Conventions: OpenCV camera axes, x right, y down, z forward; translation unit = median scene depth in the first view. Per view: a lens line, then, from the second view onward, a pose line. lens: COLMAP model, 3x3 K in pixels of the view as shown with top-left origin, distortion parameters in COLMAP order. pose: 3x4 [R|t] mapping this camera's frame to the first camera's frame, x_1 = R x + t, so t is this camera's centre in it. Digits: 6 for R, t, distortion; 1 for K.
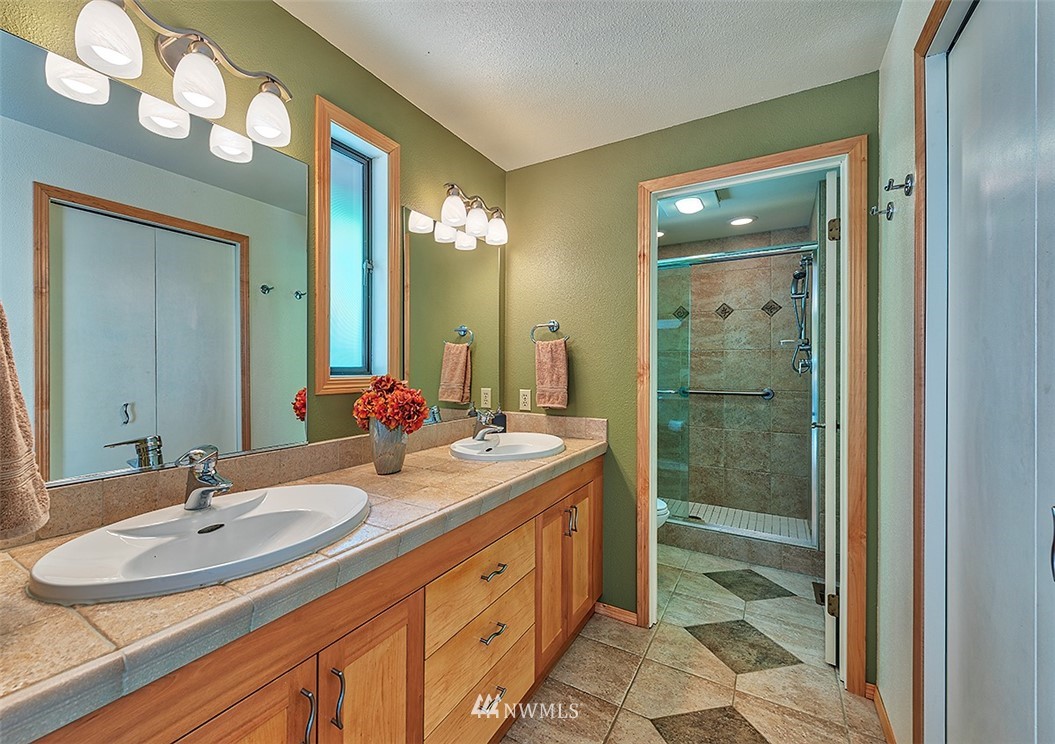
lens RADIAL K [[465.6, 0, 529.4], [0, 465.6, 368.5], [0, 0, 1]] dist [0.000370, 0.000010]
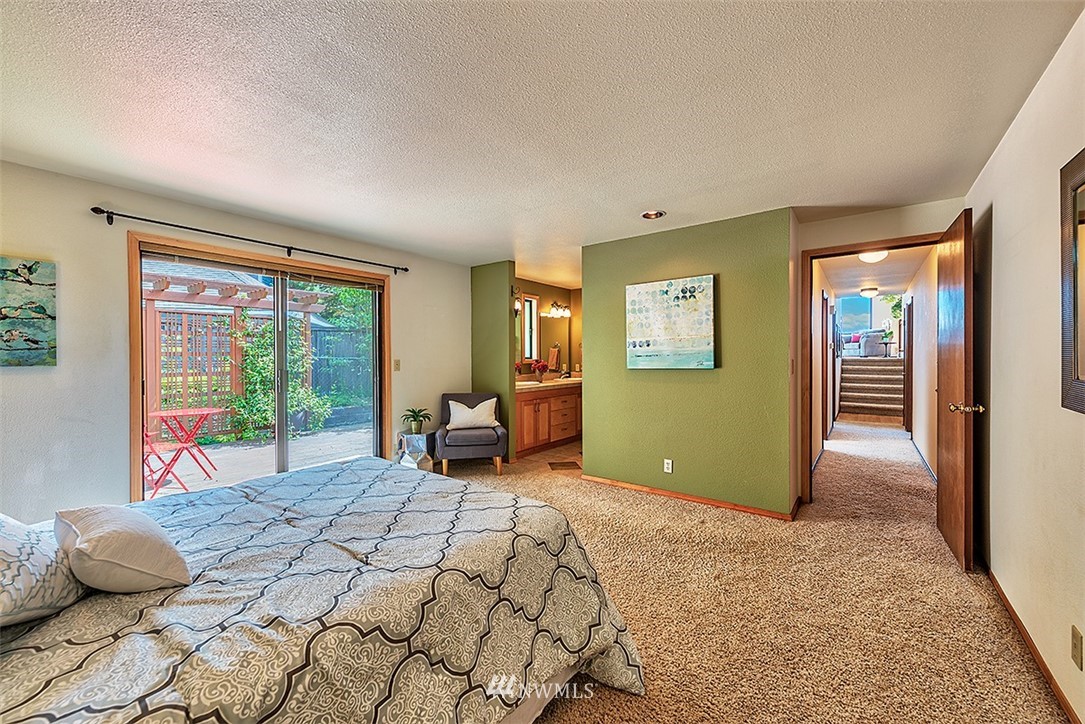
lens RADIAL K [[429.1, 0, 544.3], [0, 429.1, 359.5], [0, 0, 1]] dist [0.003881, -0.000263]
pose [[0.987404, -0.009294, -0.157943, 0.233252], [0.009647, 0.999952, 0.001474, 0.009105], [0.157922, -0.002979, 0.987447, -1.880550]]
